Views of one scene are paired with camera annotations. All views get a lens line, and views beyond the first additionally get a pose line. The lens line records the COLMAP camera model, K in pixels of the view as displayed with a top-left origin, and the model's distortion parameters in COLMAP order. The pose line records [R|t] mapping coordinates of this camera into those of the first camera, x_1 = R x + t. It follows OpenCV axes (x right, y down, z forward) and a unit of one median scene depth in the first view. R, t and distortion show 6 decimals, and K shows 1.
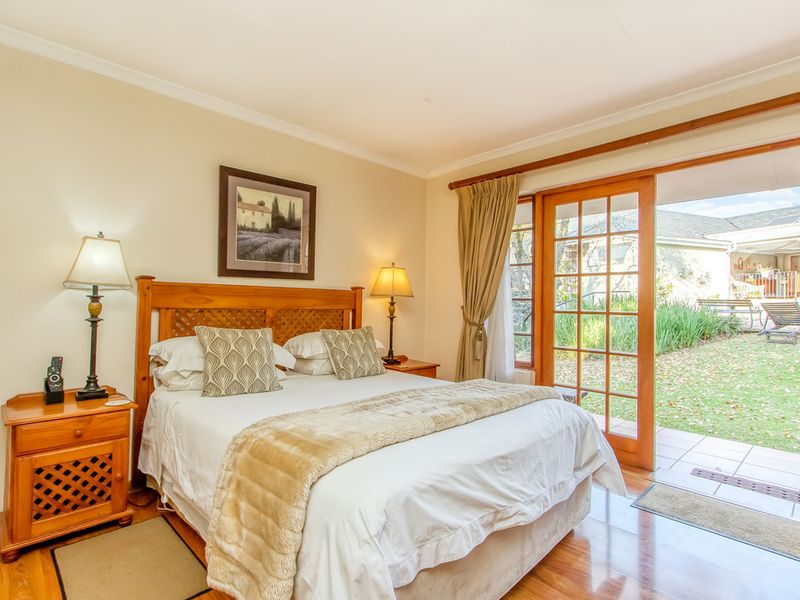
lens RADIAL K [[416.4, 0, 411.0], [0, 416.4, 302.2], [0, 0, 1]] dist [0.014645, -0.004014]
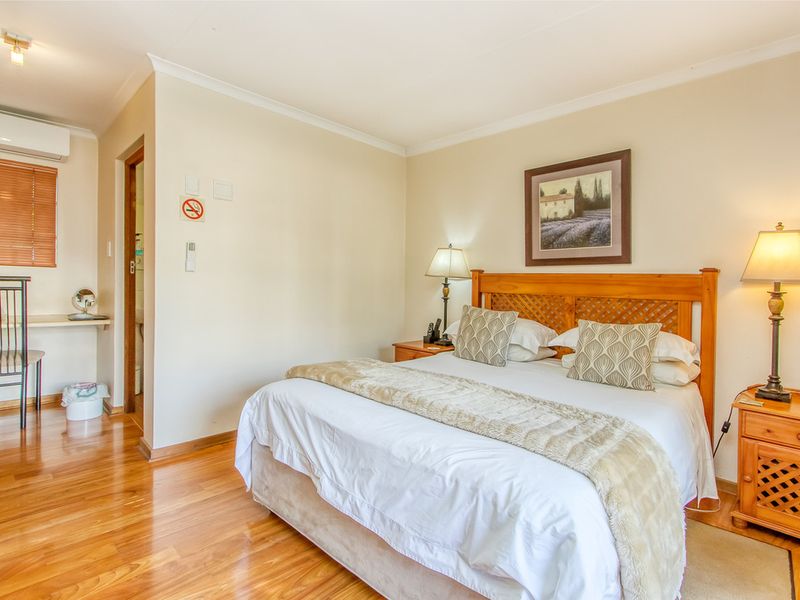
lens RADIAL K [[415.7, 0, 400.0], [0, 415.7, 300.0], [0, 0, 1]] dist [0.003802, 0.000103]
pose [[0.018663, 0.022355, -0.999576, 0.638971], [-0.024831, 0.999452, 0.021889, 0.013776], [0.999517, 0.024412, 0.019208, 0.582561]]
